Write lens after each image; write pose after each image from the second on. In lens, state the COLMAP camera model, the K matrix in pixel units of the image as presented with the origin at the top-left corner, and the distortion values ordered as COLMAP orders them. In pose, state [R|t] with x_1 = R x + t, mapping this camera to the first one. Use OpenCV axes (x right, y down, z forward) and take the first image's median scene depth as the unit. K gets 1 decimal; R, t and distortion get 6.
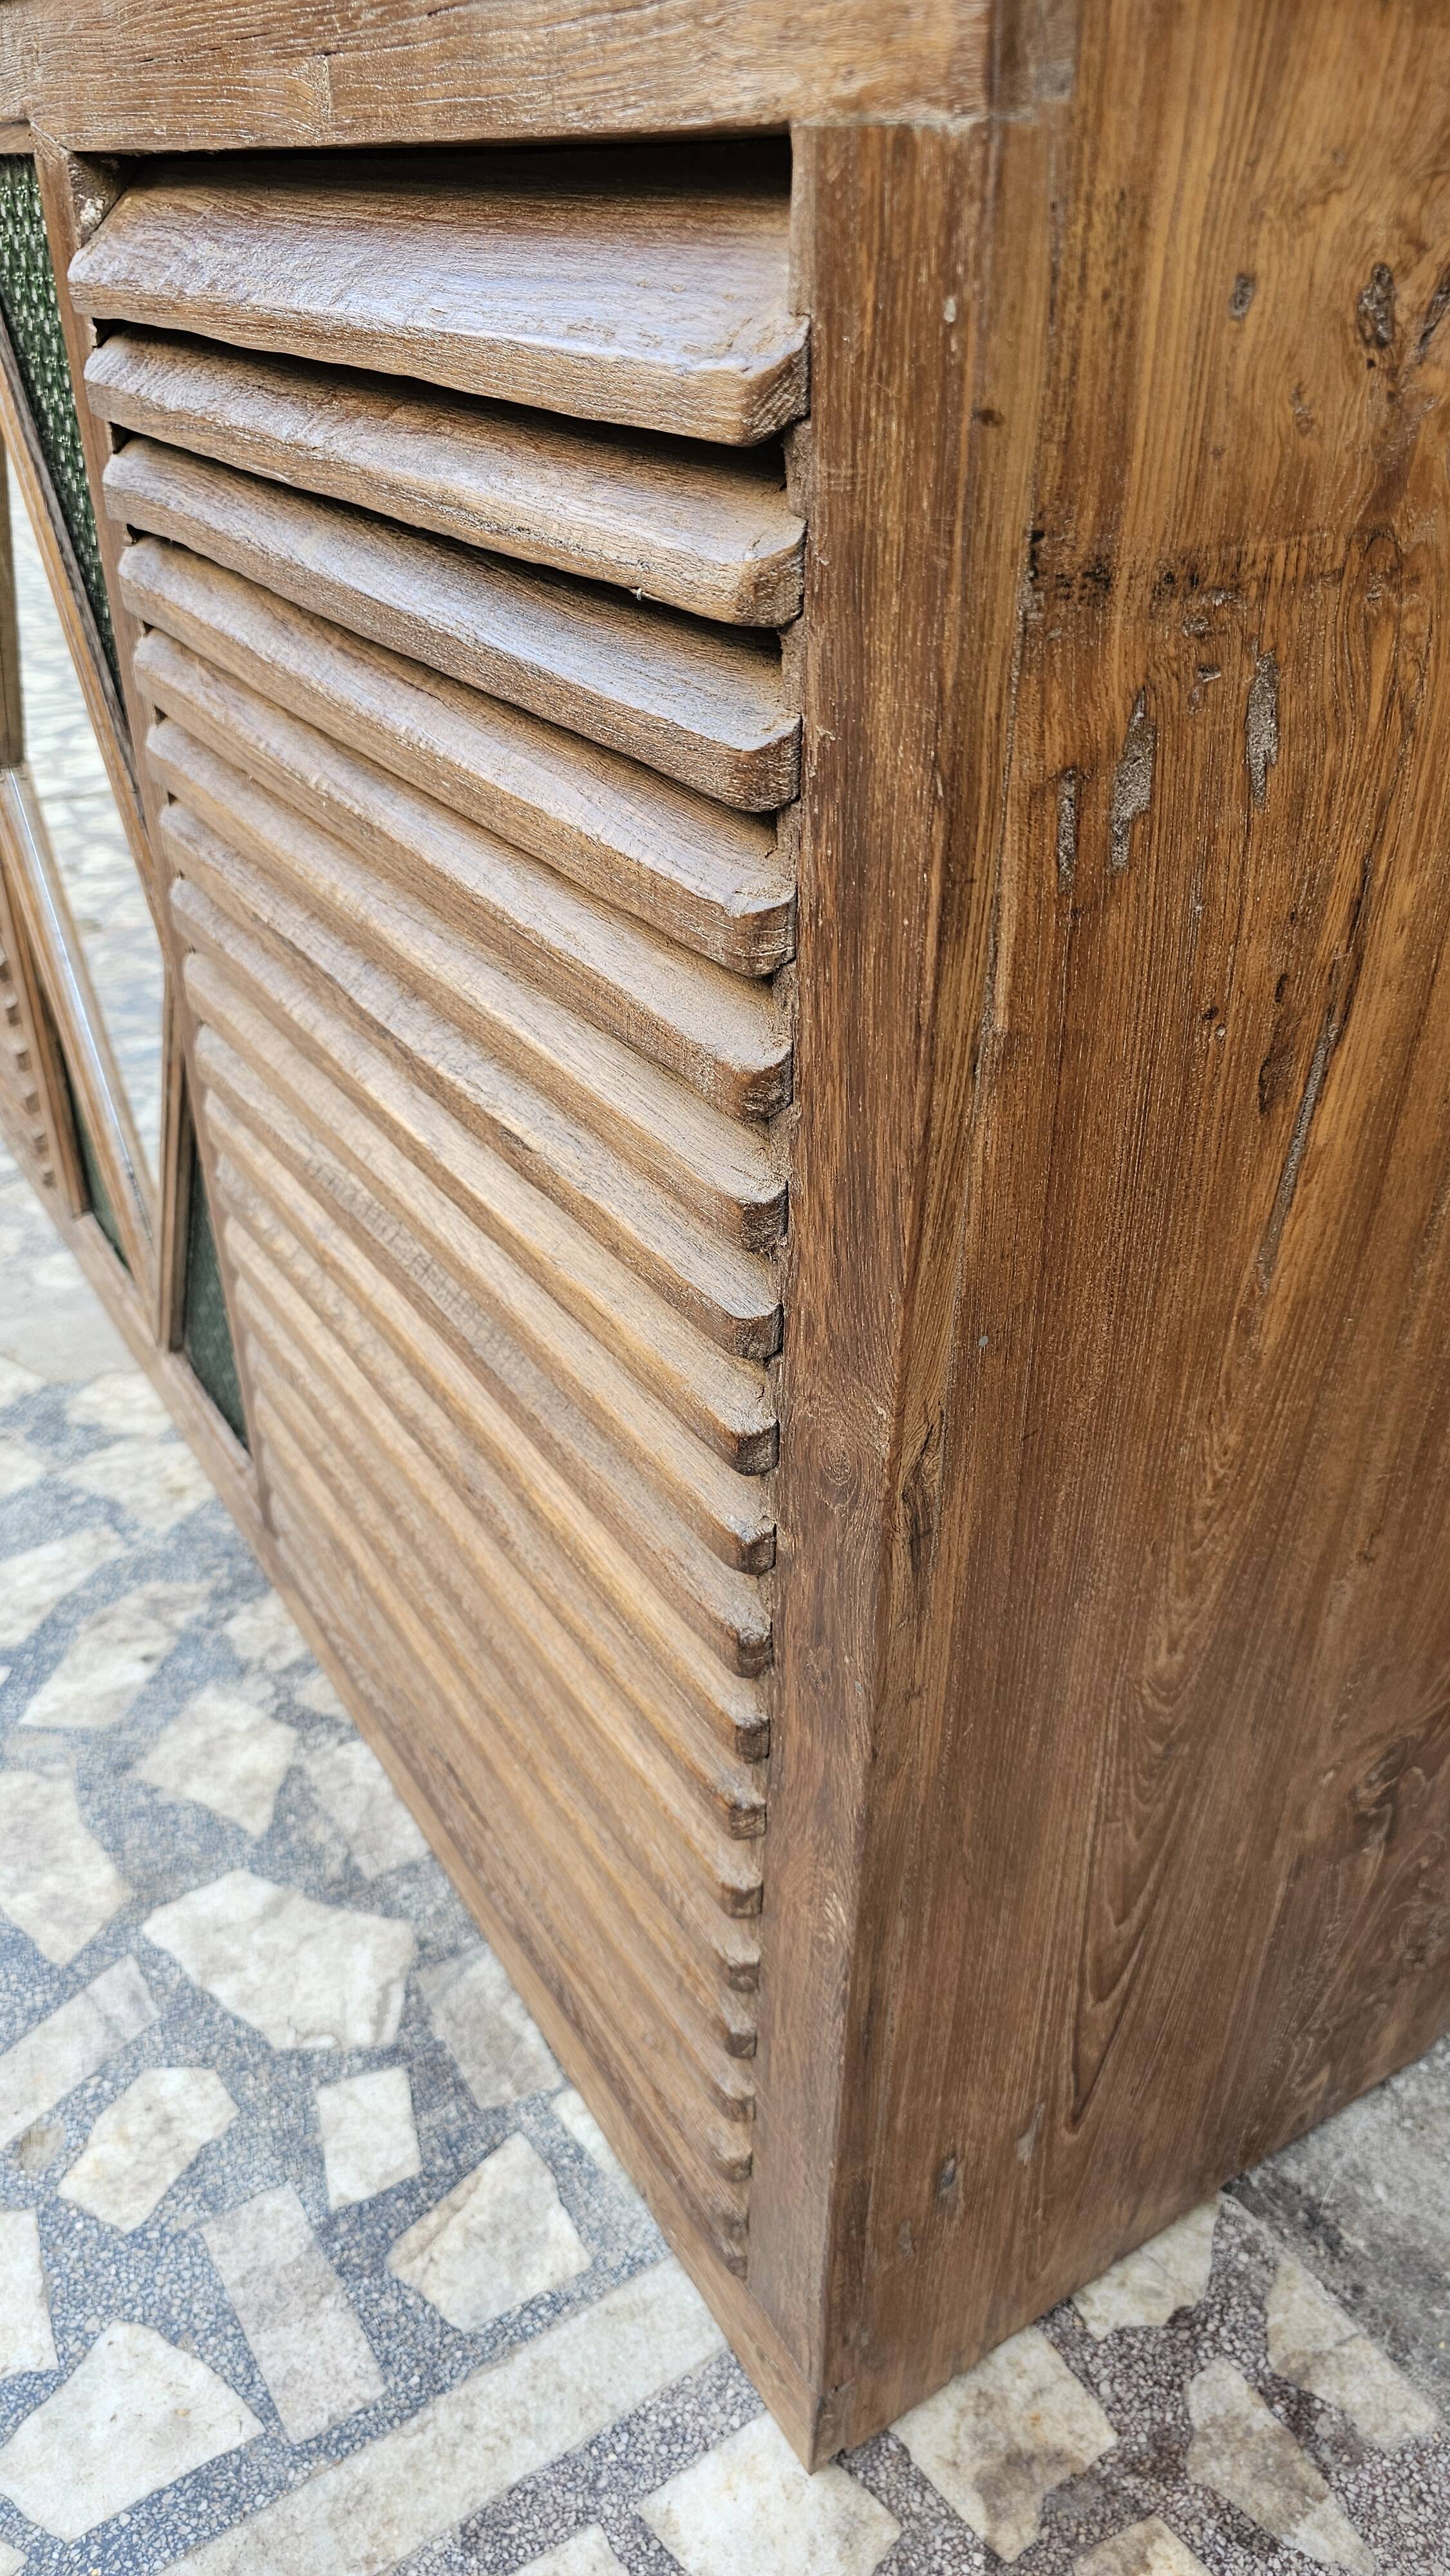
lens RADIAL K [[1749.6, 0, 704.7], [0, 1749.6, 1295.6], [0, 0, 1]] dist [0.050600, -0.047321]
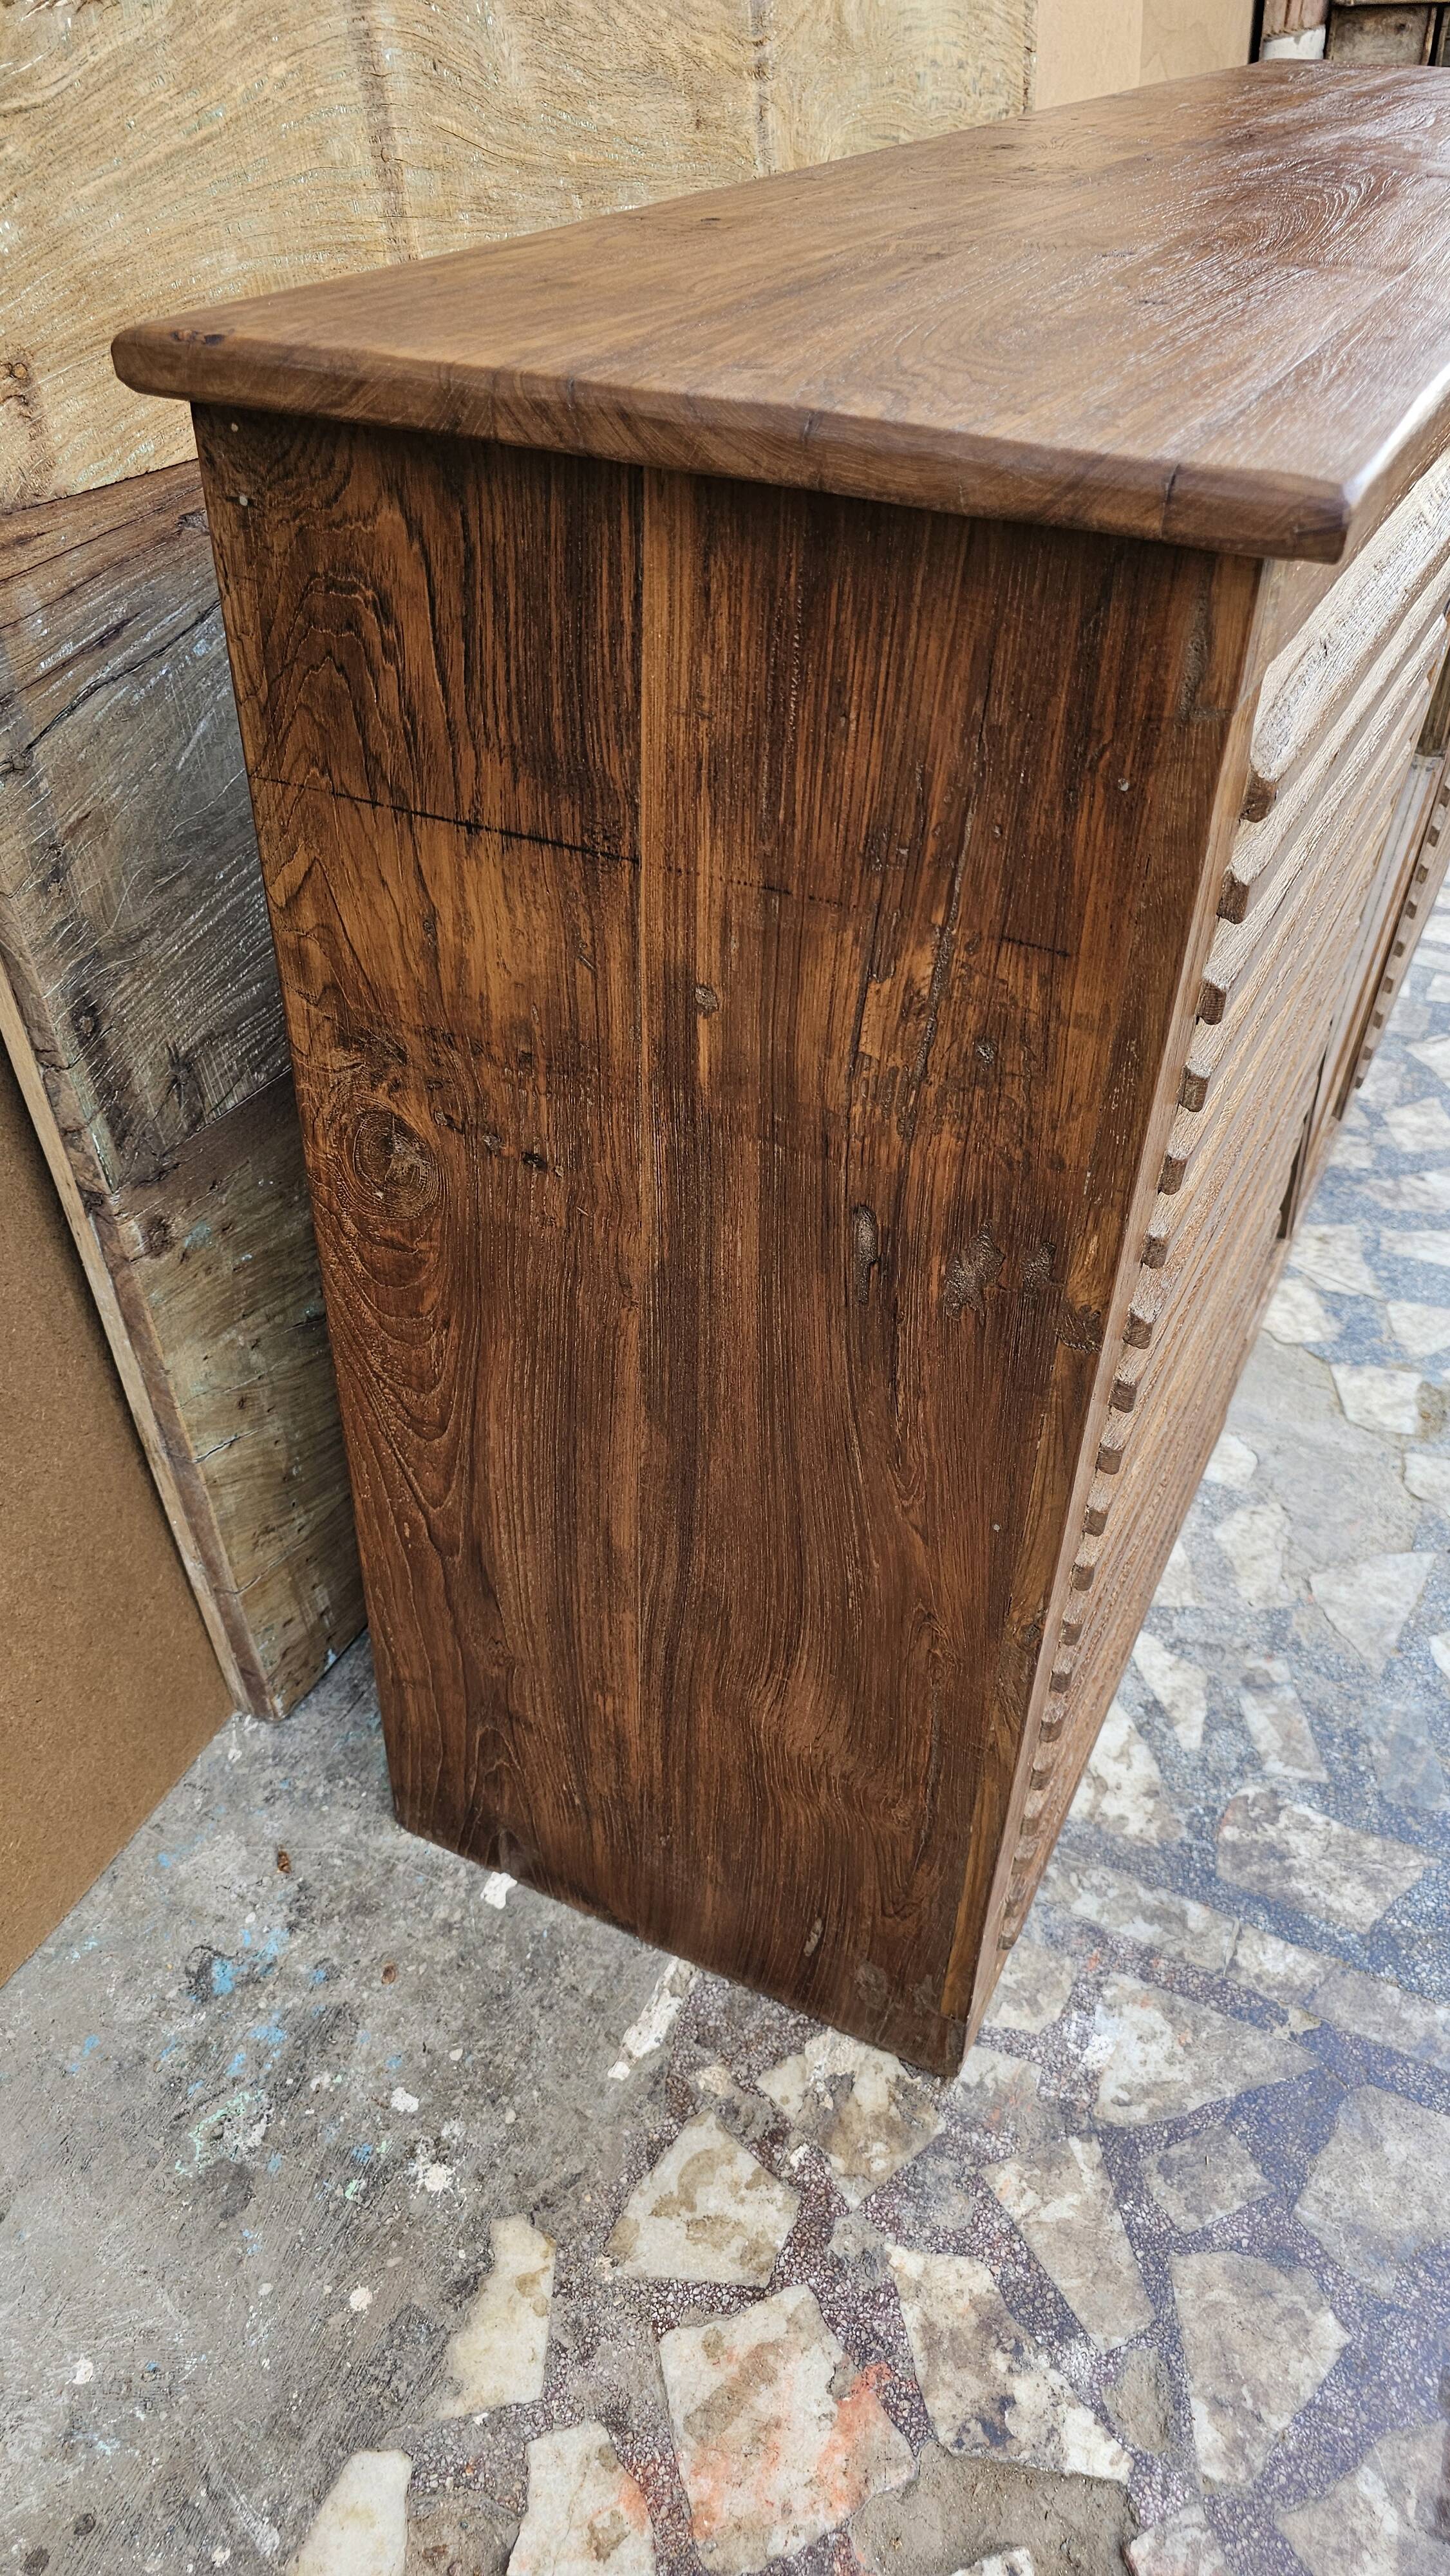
lens RADIAL K [[1749.6, 0, 739.3], [0, 1749.6, 1279.2], [0, 0, 1]] dist [0.050600, -0.047321]
pose [[-0.531952, -0.534561, 0.656713, -1.500316], [0.415390, 0.511082, 0.752494, -1.672103], [-0.737888, 0.673082, -0.049820, 2.207132]]
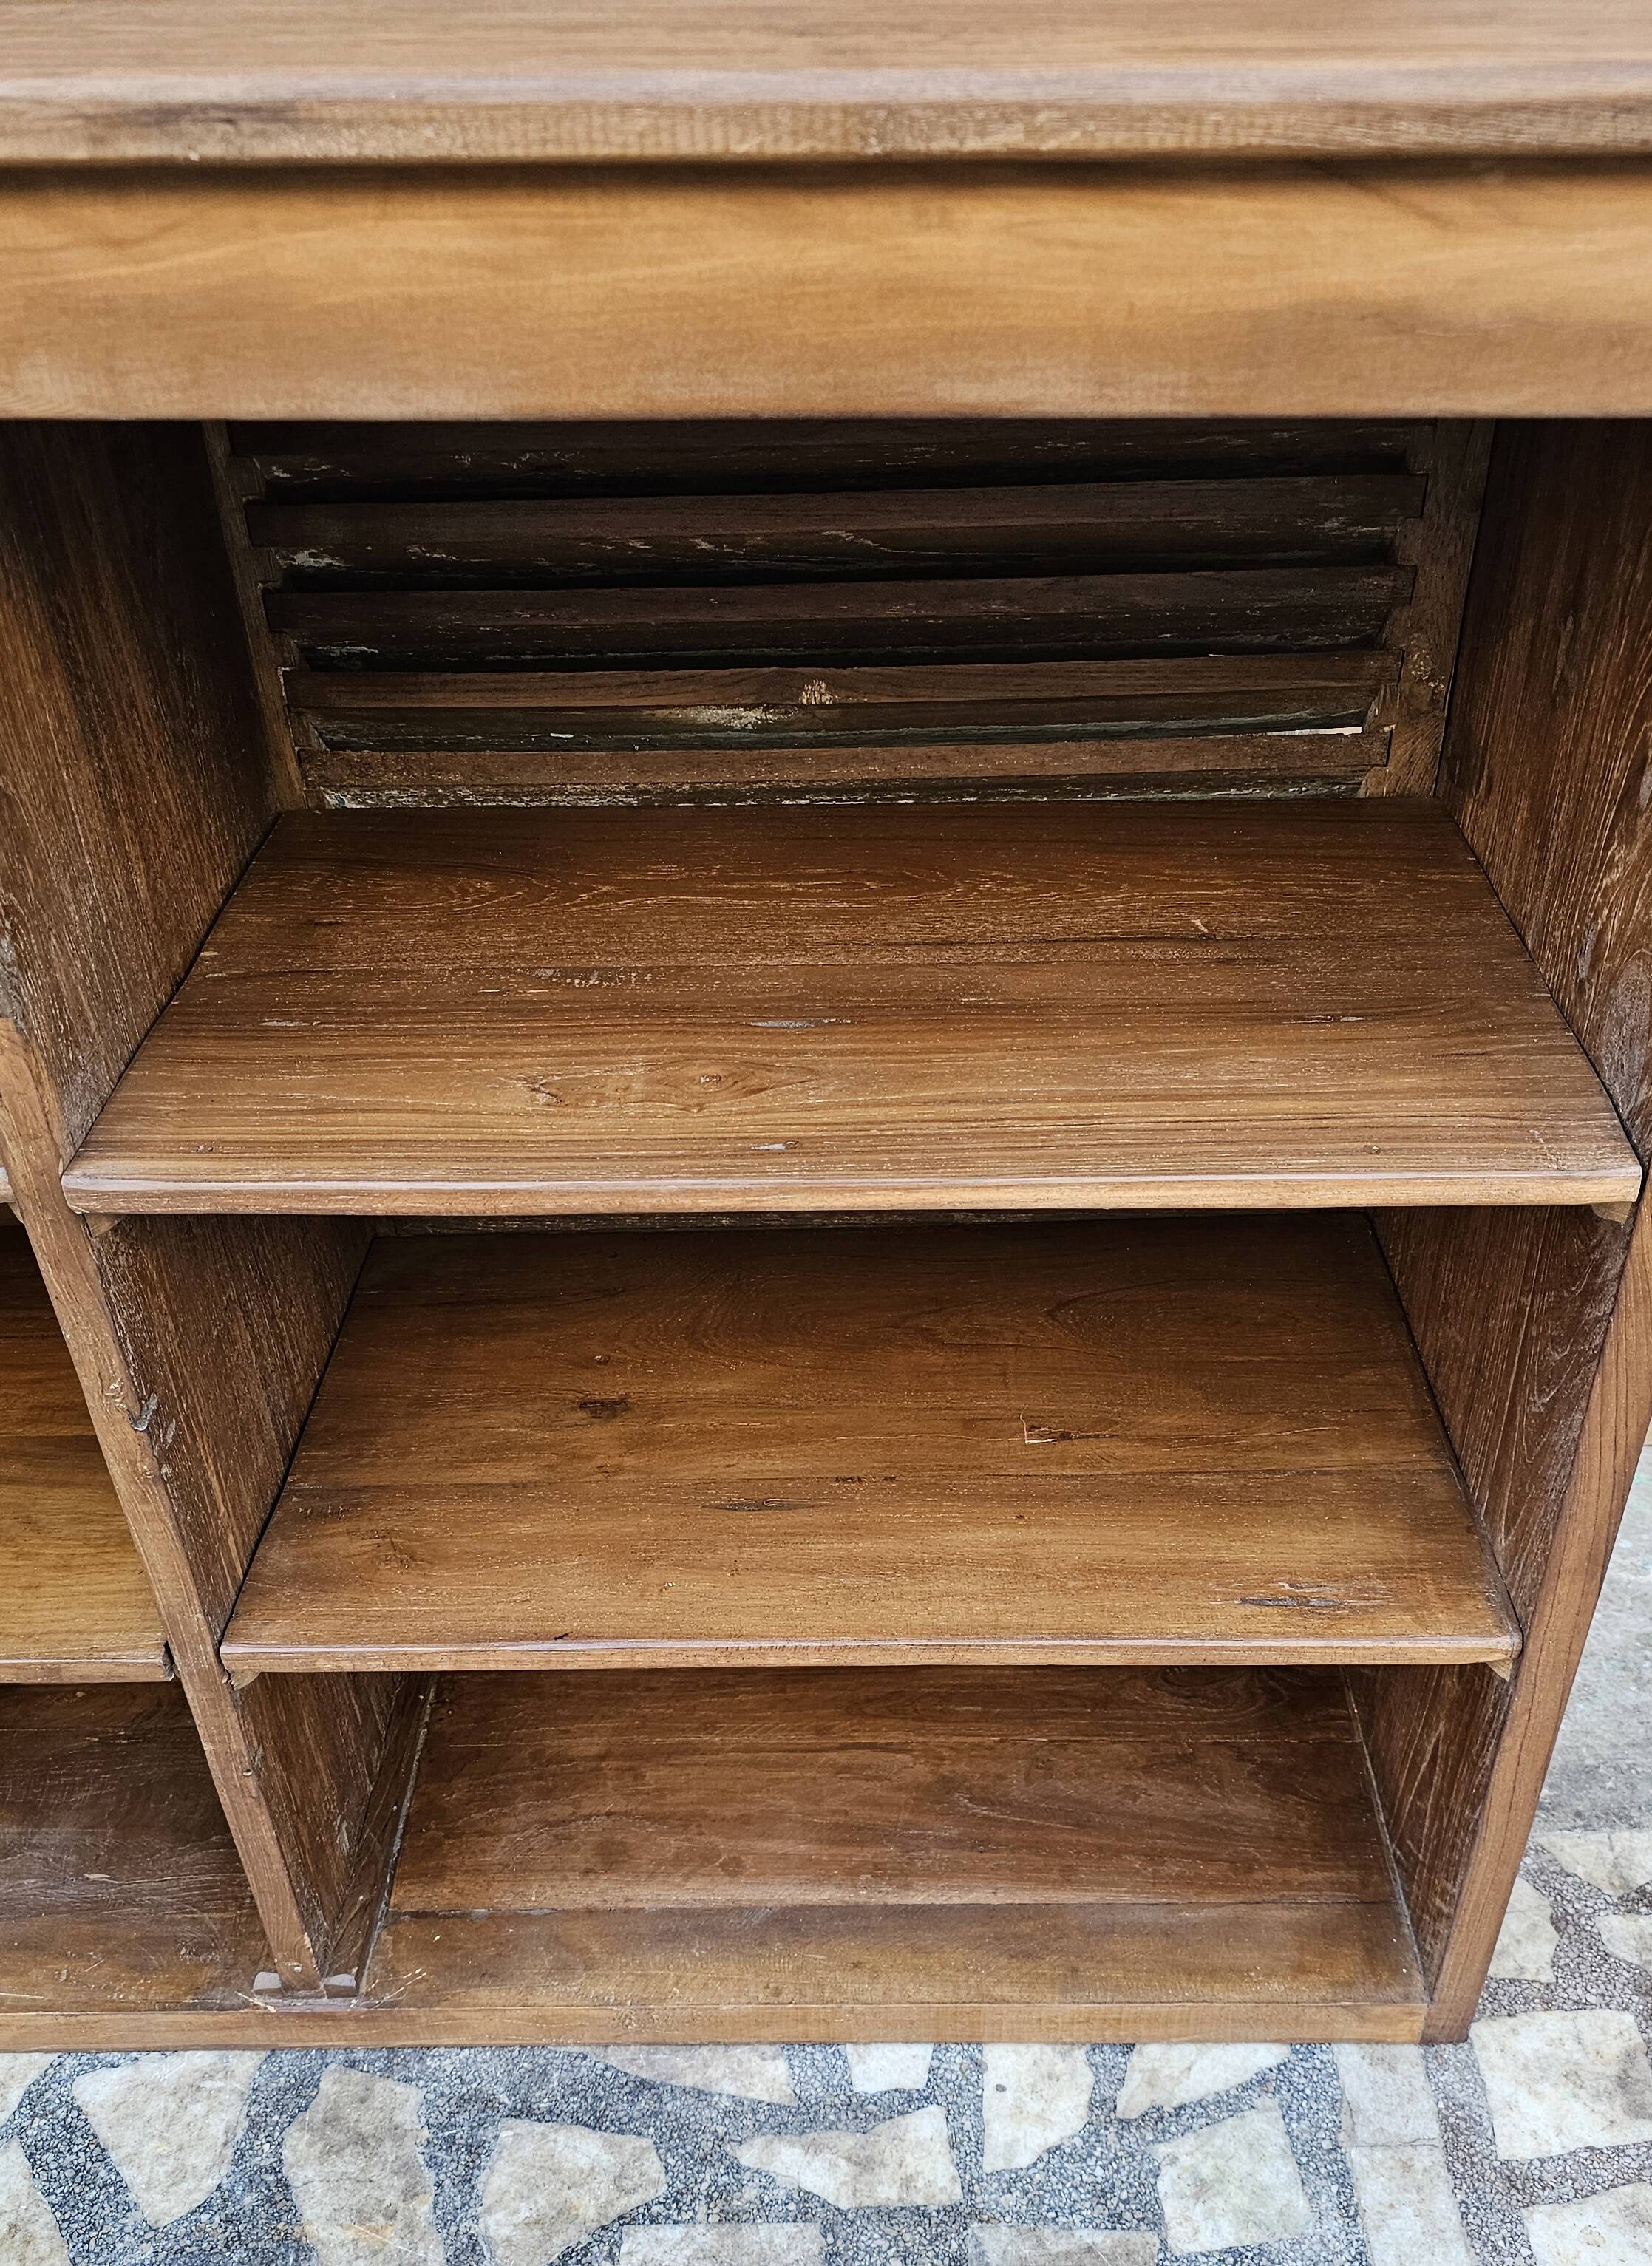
lens RADIAL K [[2010.0, 0, 866.5], [0, 2010.0, 1440.2], [0, 0, 1]] dist [0.065646, -0.080058]
pose [[0.524489, -0.559499, 0.641772, -0.698440], [0.474871, 0.817872, 0.324935, -0.393939], [-0.706689, 0.134334, 0.694655, 0.286790]]
